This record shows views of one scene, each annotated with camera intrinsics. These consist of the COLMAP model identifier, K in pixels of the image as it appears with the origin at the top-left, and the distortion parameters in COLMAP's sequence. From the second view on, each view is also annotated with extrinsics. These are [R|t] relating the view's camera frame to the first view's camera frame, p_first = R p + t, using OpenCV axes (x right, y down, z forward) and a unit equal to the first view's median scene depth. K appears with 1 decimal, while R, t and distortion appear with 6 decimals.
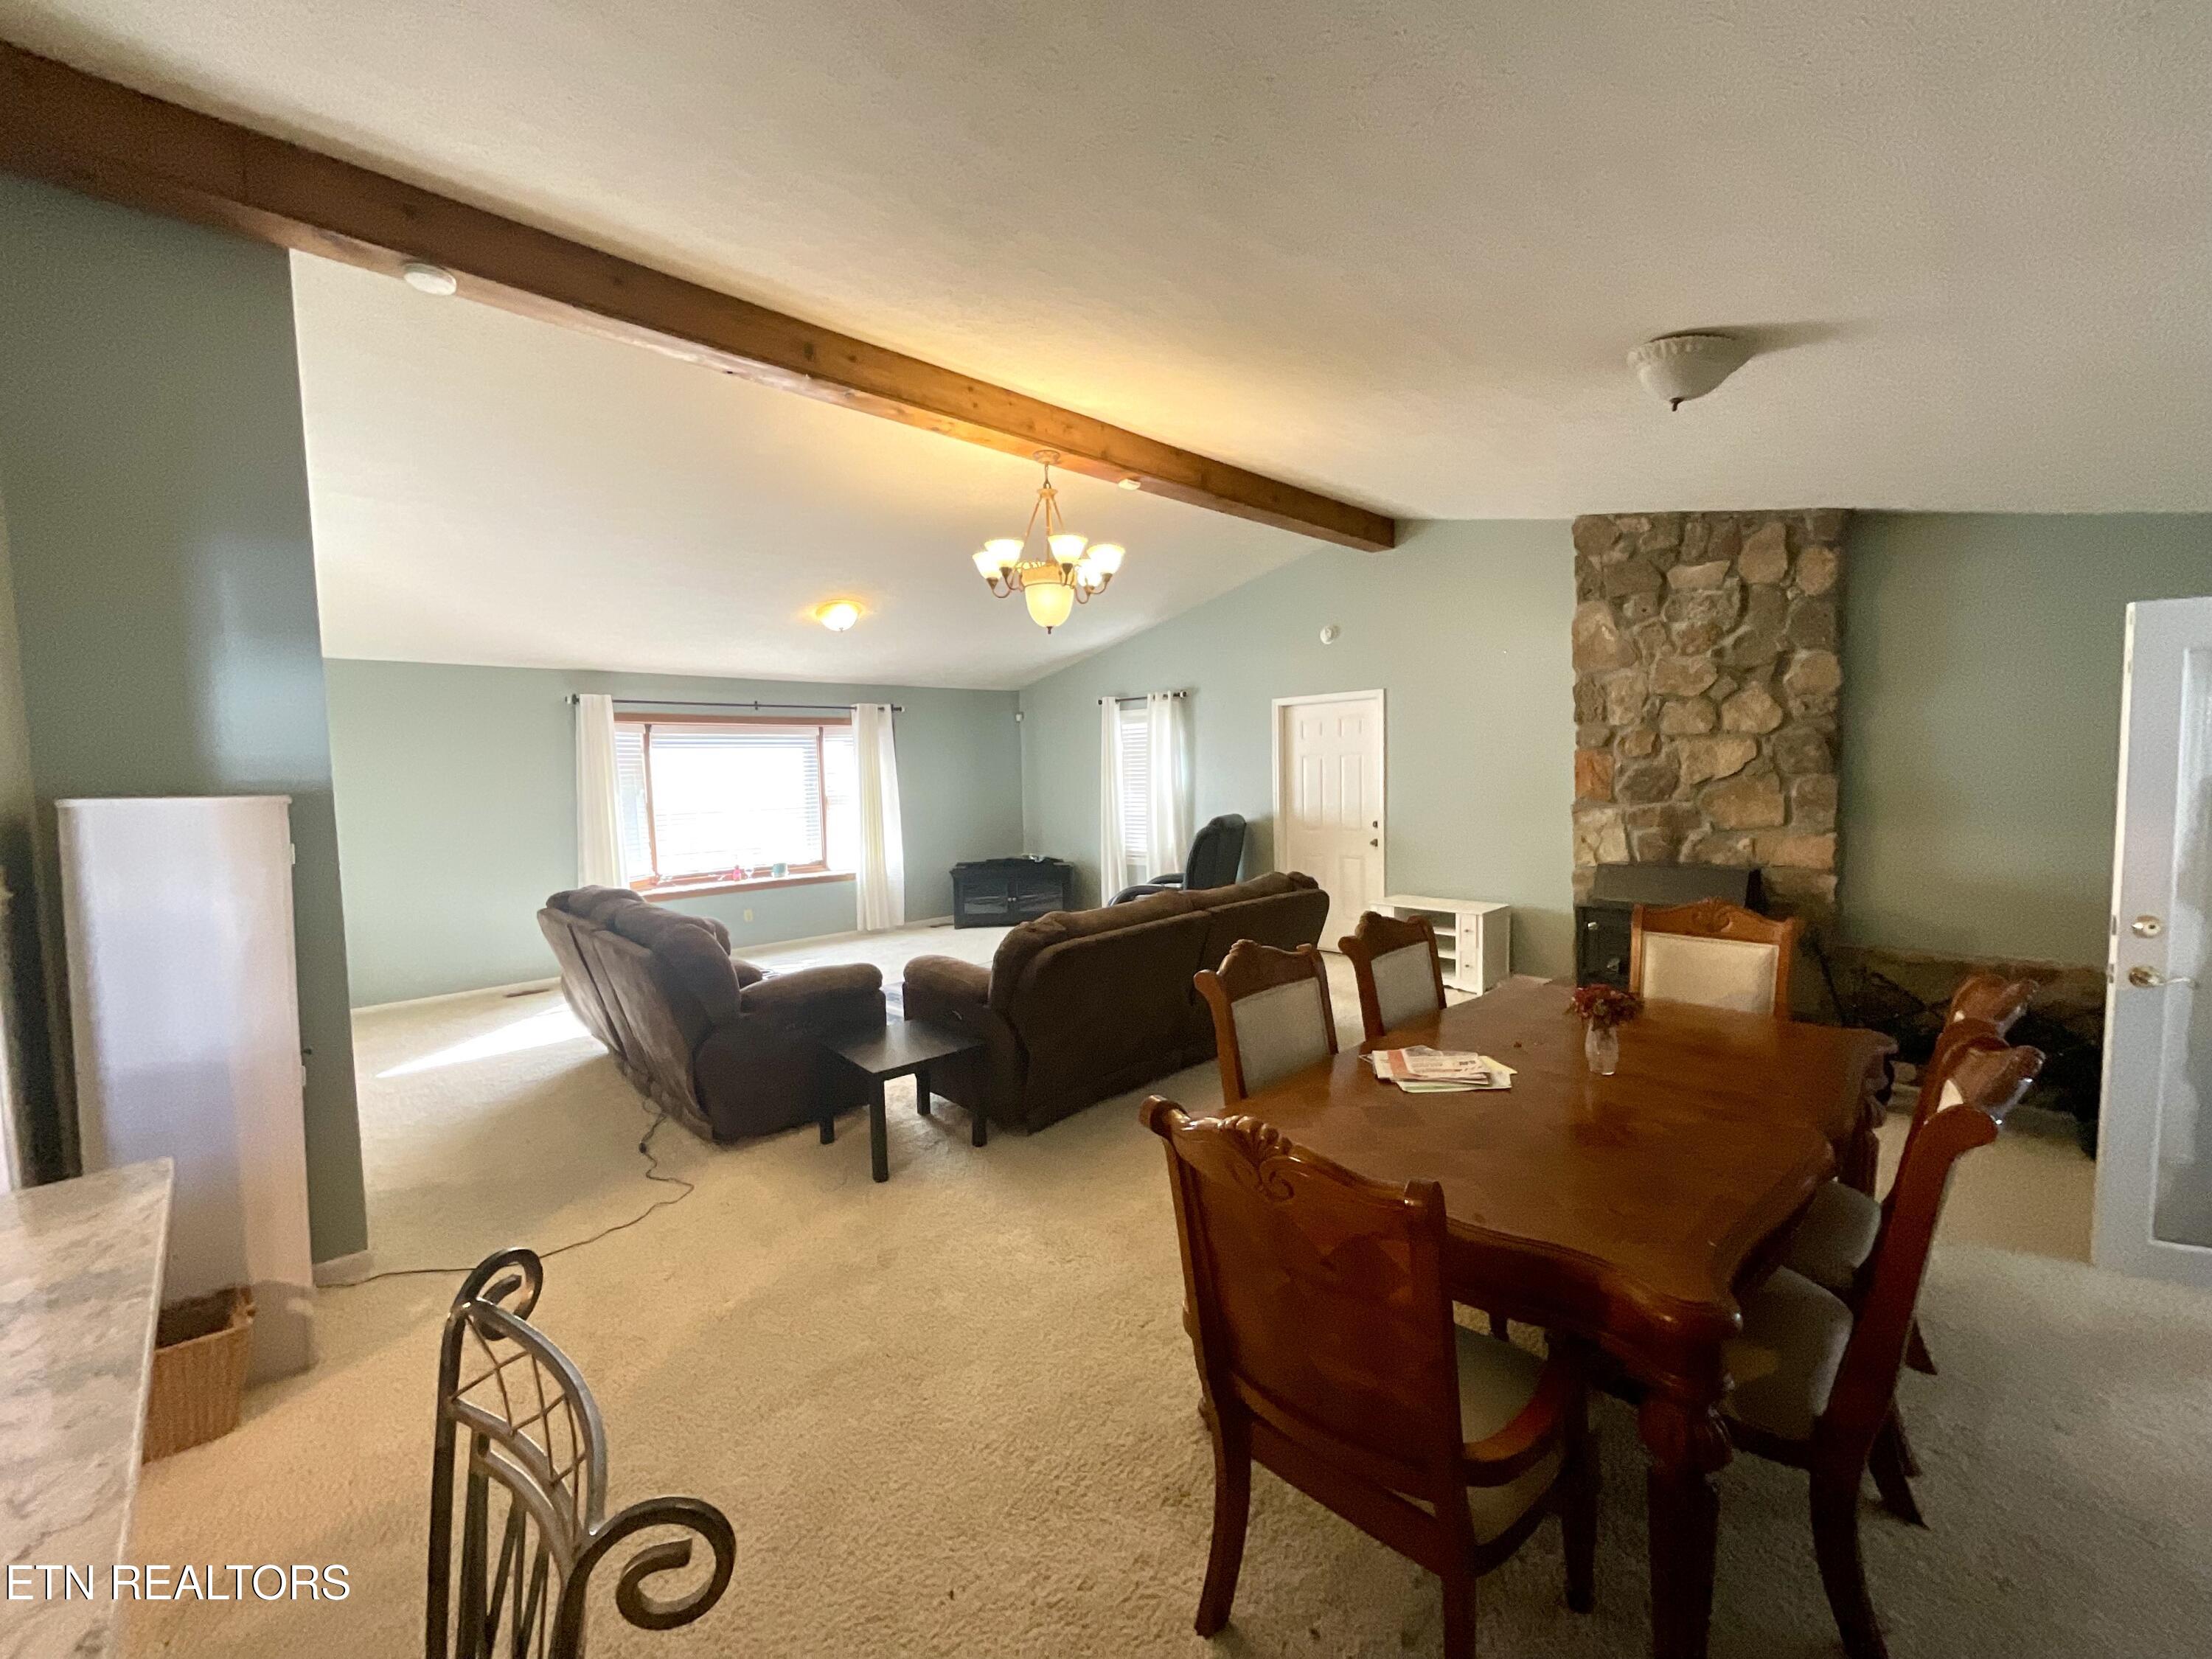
lens RADIAL K [[892.7, 0, 1108.2], [0, 892.7, 828.9], [0, 0, 1]] dist [-0.001433, 0.000554]
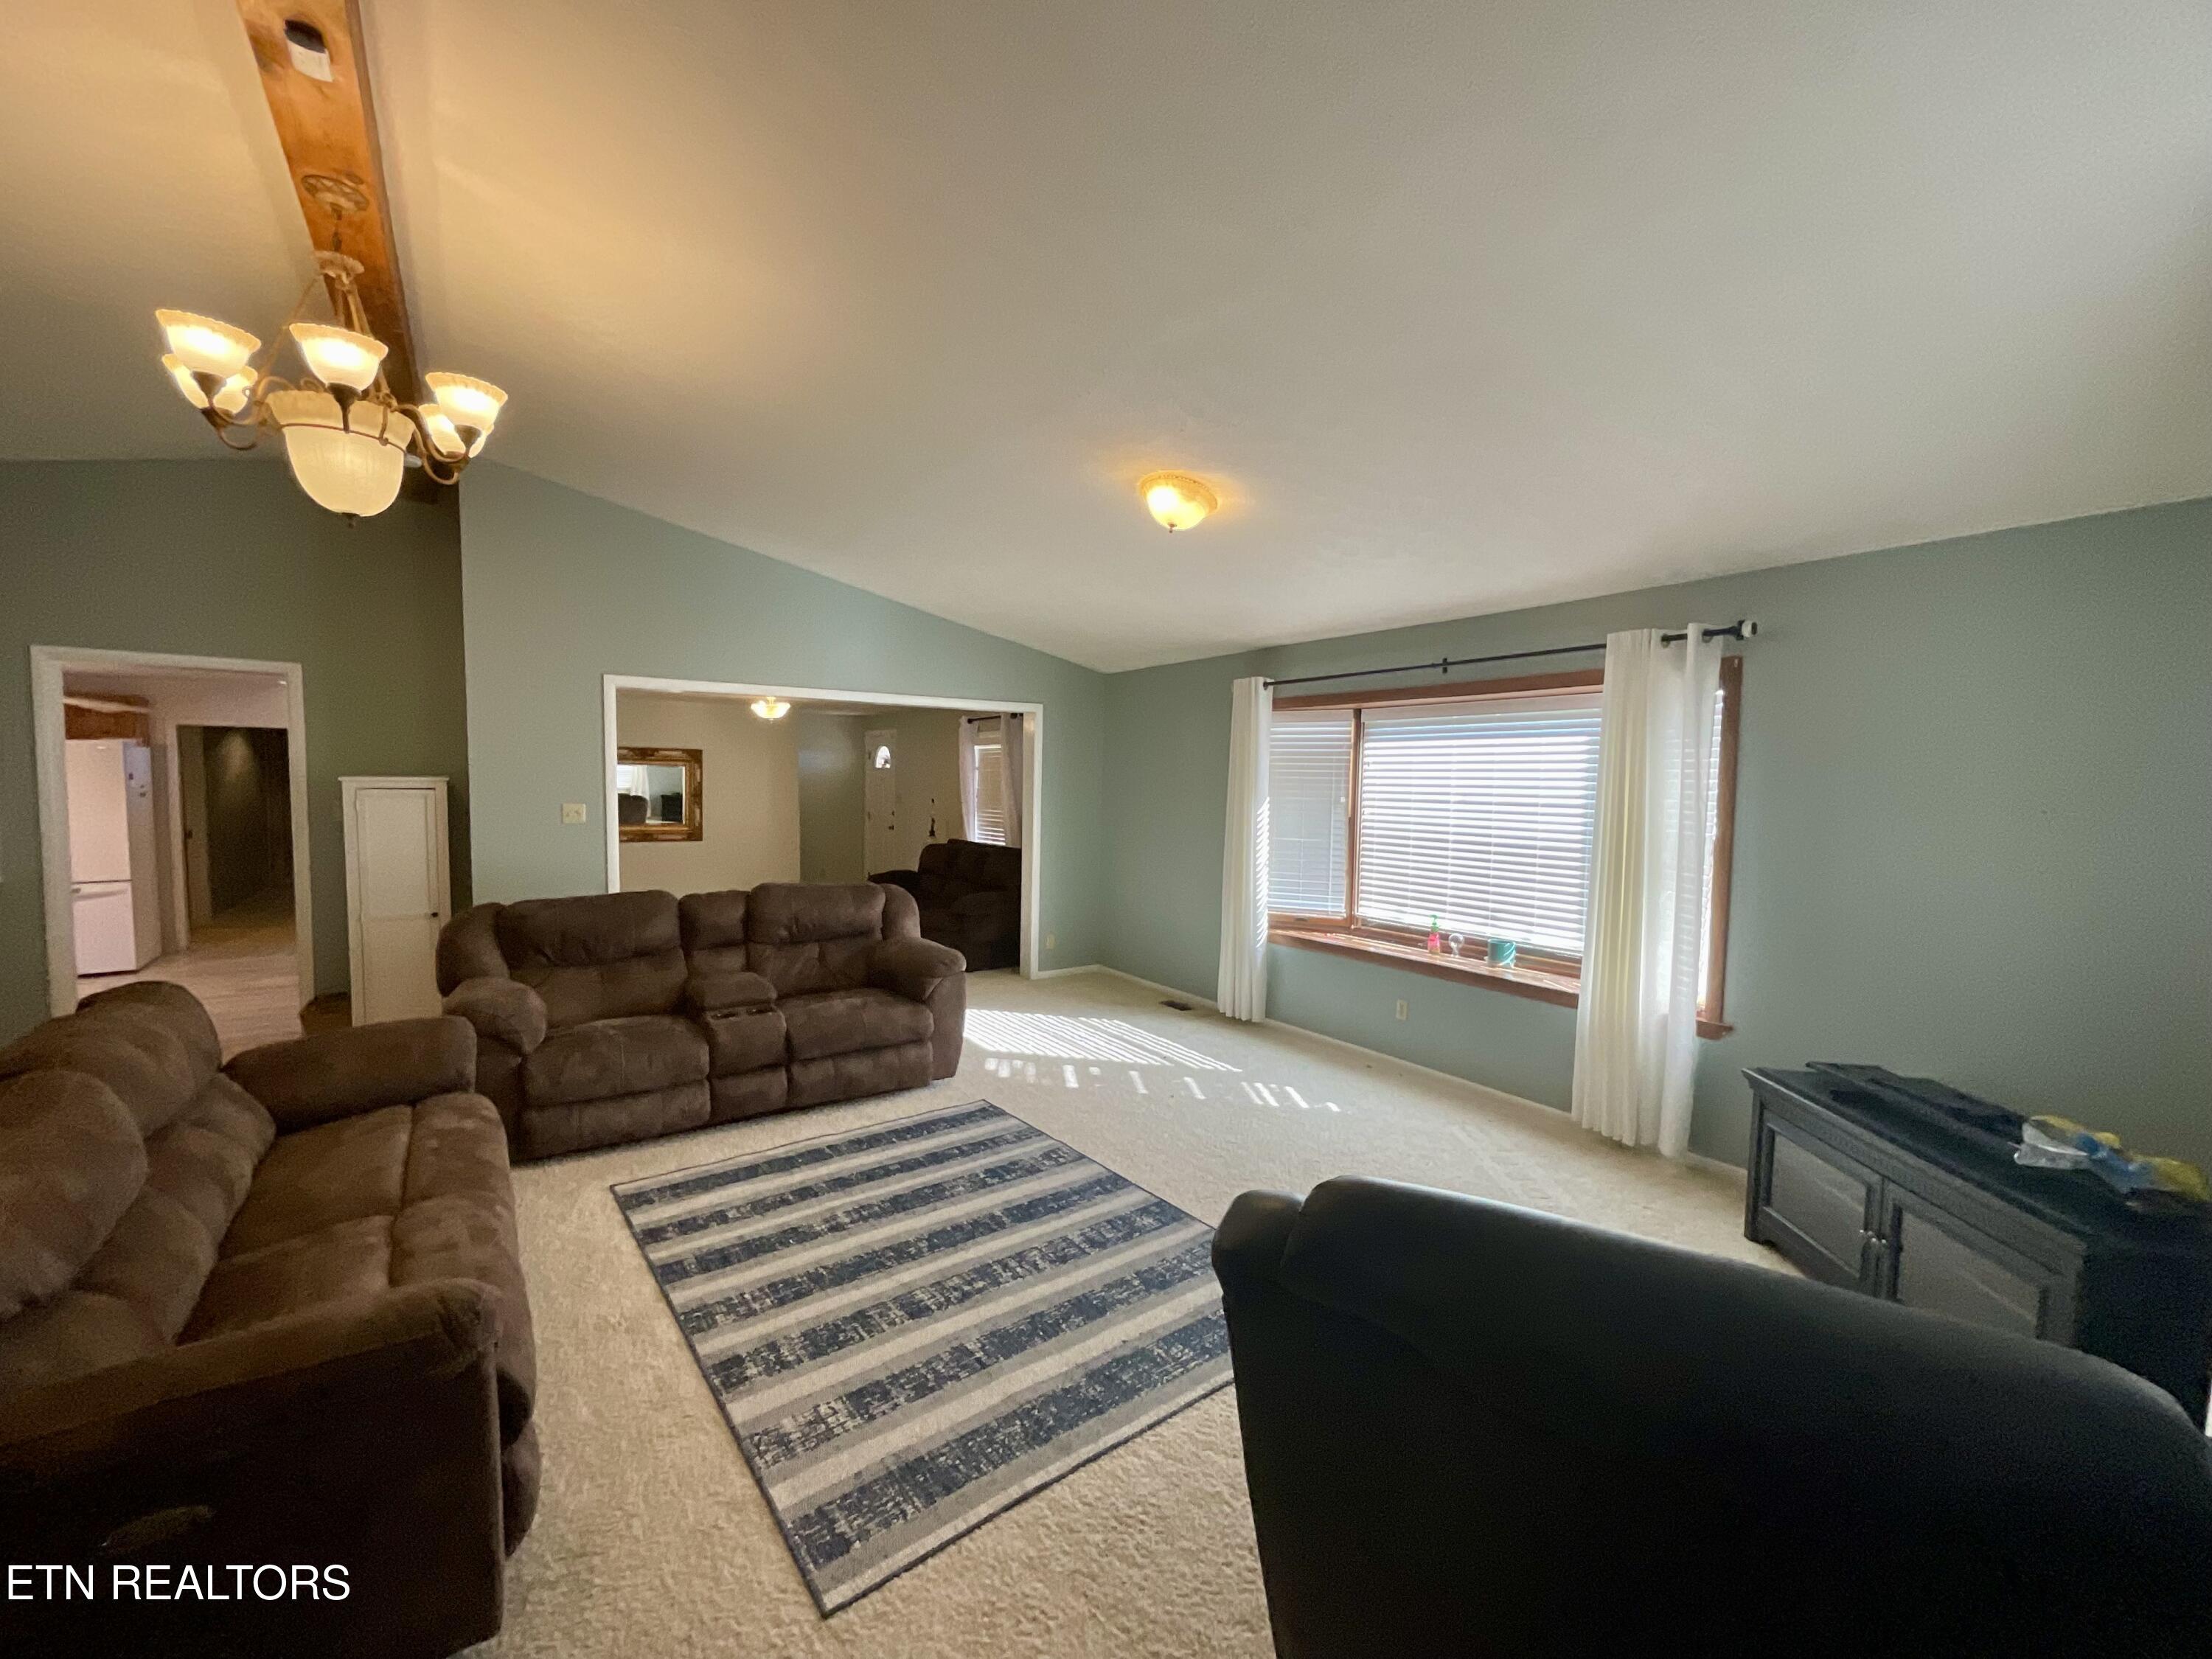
lens RADIAL K [[892.7, 0, 1100.3], [0, 892.7, 832.4], [0, 0, 1]] dist [-0.001433, 0.000554]
pose [[-0.148017, 0.085098, -0.985317, 0.219639], [-0.073614, 0.992579, 0.096784, -0.067308], [0.986241, 0.086859, -0.140654, 0.840902]]
